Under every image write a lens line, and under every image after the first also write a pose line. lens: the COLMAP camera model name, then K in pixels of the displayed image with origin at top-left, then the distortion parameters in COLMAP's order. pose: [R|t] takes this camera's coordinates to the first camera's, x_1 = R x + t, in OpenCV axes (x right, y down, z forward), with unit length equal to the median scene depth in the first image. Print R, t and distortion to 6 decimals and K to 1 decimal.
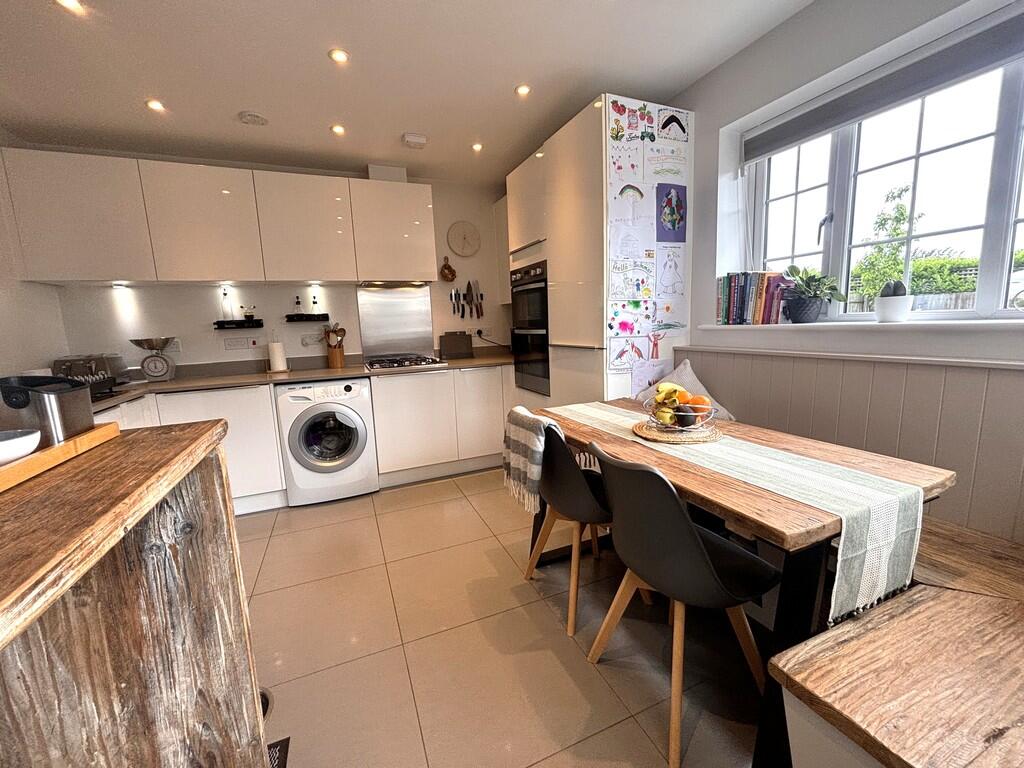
lens RADIAL K [[410.8, 0, 512.0], [0, 410.8, 384.0], [0, 0, 1]] dist [-0.000818, -0.000368]
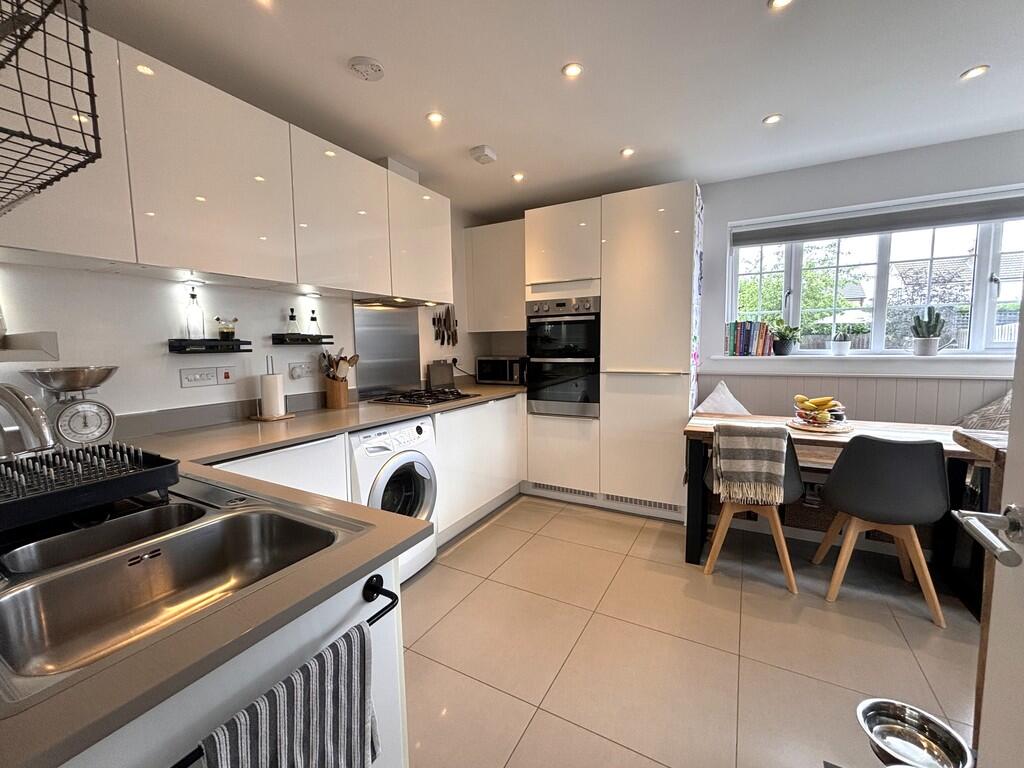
lens RADIAL K [[417.9, 0, 509.0], [0, 417.9, 385.1], [0, 0, 1]] dist [-0.001907, -0.000645]
pose [[0.793789, -0.029905, 0.607458, -0.758986], [0.074249, 0.996085, -0.047987, -0.024551], [-0.603644, 0.083195, 0.792901, 0.254362]]
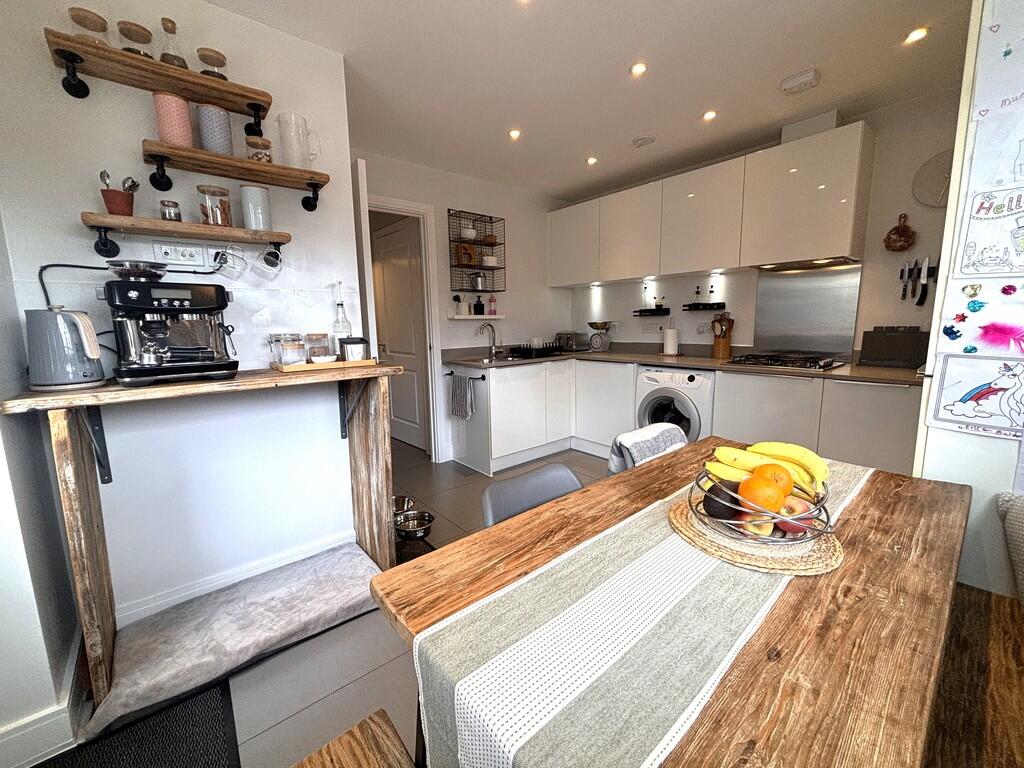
lens RADIAL K [[410.8, 0, 512.0], [0, 410.8, 384.0], [0, 0, 1]] dist [-0.000818, -0.000368]
pose [[0.299670, 0.177696, -0.937348, 0.421441], [-0.136843, 0.980348, 0.142099, -0.059599], [0.944178, 0.085687, 0.318098, 0.269159]]
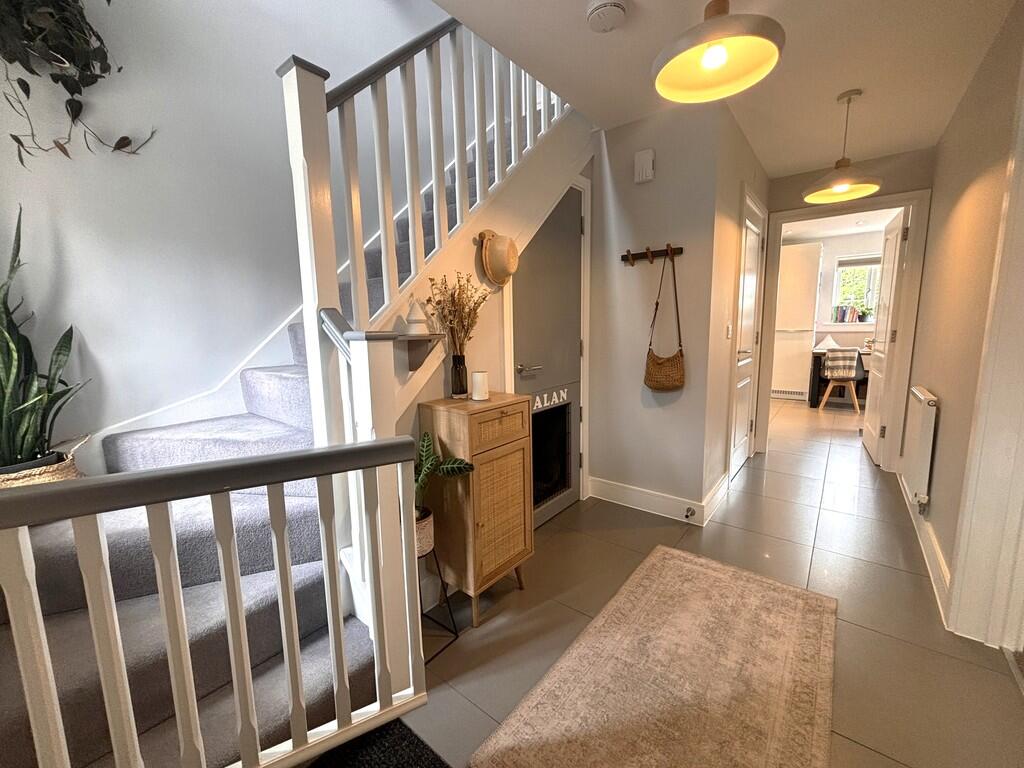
lens RADIAL K [[410.8, 0, 512.0], [0, 410.8, 384.0], [0, 0, 1]] dist [-0.000818, -0.000368]
pose [[0.882842, -0.044761, 0.467532, -2.186823], [0.055393, 0.998424, -0.009010, 0.140522], [-0.466392, 0.033853, 0.883930, -0.357940]]
